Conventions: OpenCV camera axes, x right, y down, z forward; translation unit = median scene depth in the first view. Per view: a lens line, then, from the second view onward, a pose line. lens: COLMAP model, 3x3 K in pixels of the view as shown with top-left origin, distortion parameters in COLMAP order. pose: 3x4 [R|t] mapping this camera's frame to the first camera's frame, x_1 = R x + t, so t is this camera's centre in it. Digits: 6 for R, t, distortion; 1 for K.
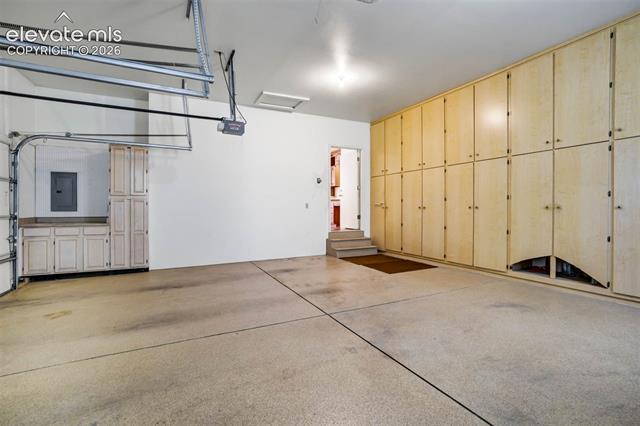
lens RADIAL K [[294.8, 0, 319.0], [0, 294.8, 210.9], [0, 0, 1]] dist [-0.030850, 0.008207]
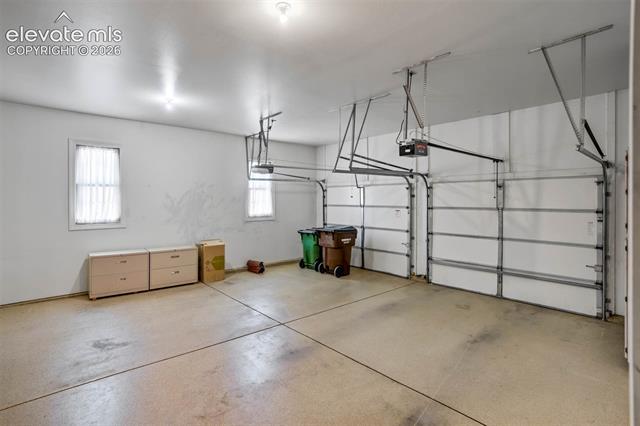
lens RADIAL K [[294.8, 0, 320.4], [0, 294.8, 207.2], [0, 0, 1]] dist [-0.030850, 0.008207]
pose [[-0.958151, 0.008228, -0.286145, 0.218045], [0.002755, 0.999806, 0.019523, -0.179756], [0.286250, 0.017918, -0.957987, 2.122090]]
